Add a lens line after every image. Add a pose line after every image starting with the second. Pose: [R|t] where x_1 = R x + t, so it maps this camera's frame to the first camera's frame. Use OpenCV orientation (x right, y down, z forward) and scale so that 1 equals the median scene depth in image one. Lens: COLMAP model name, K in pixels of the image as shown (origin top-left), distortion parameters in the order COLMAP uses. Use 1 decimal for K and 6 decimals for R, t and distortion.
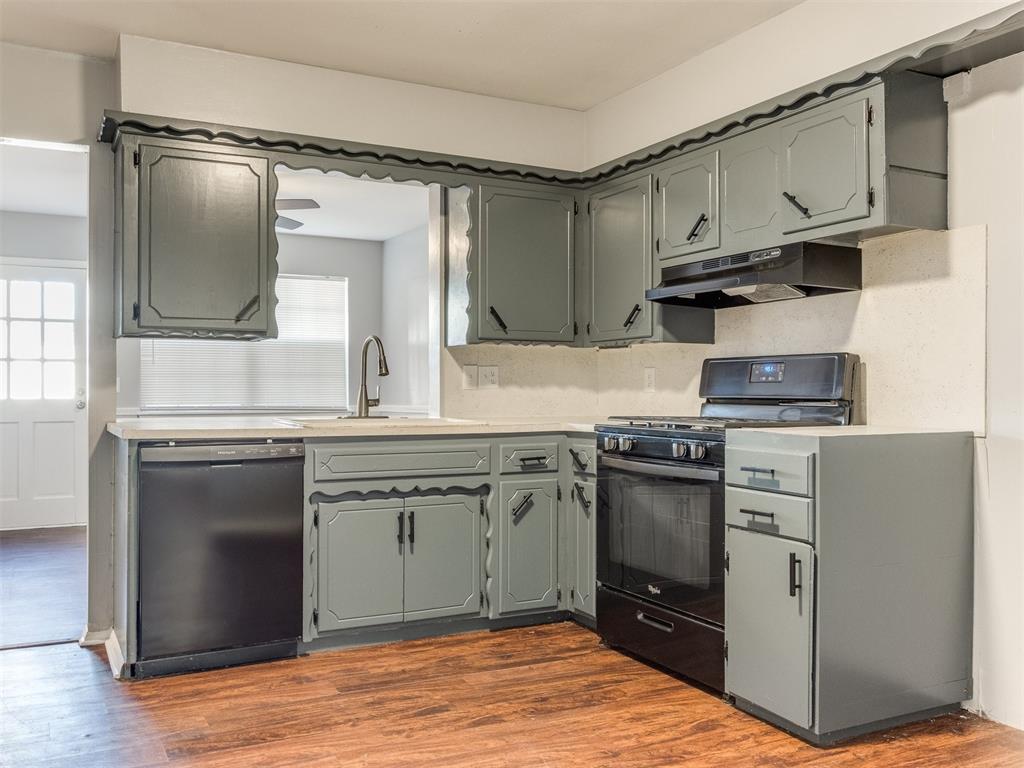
lens RADIAL K [[858.6, 0, 439.4], [0, 858.6, 387.2], [0, 0, 1]] dist [-0.000874, -0.000766]
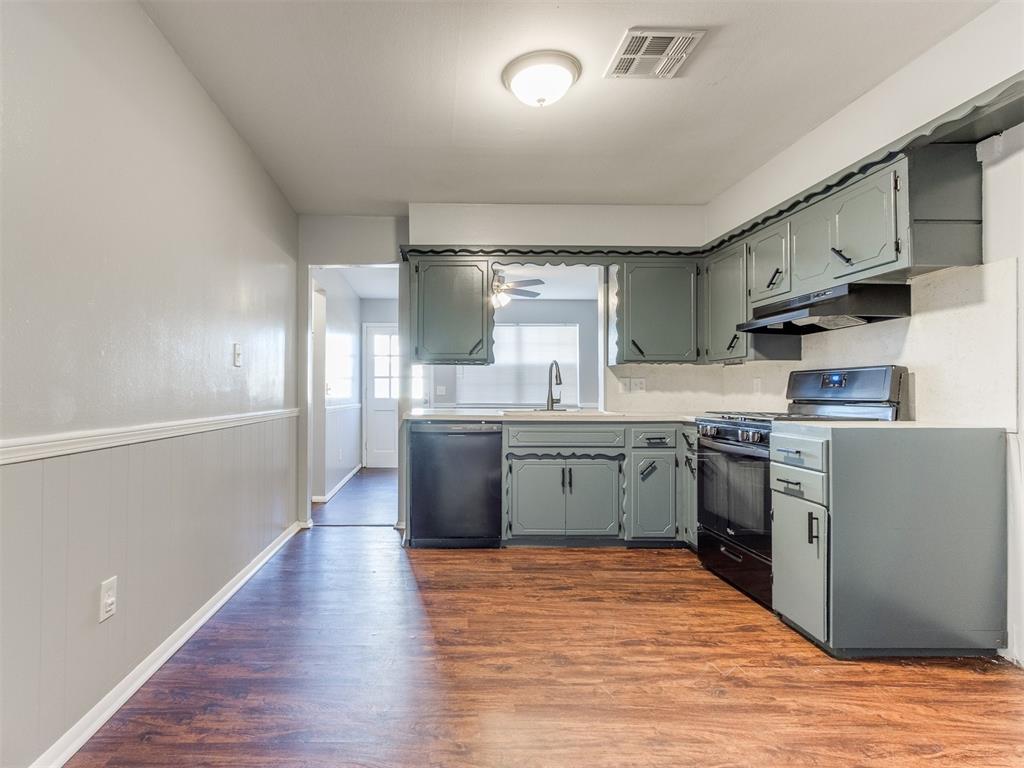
lens RADIAL K [[527.1, 0, 439.6], [0, 527.1, 387.1], [0, 0, 1]] dist [-0.000866, -0.000589]
pose [[0.906583, -0.003297, -0.422015, 0.176926], [-0.000535, 0.999960, -0.008961, 0.000468], [0.422027, 0.008349, 0.906545, -0.014309]]
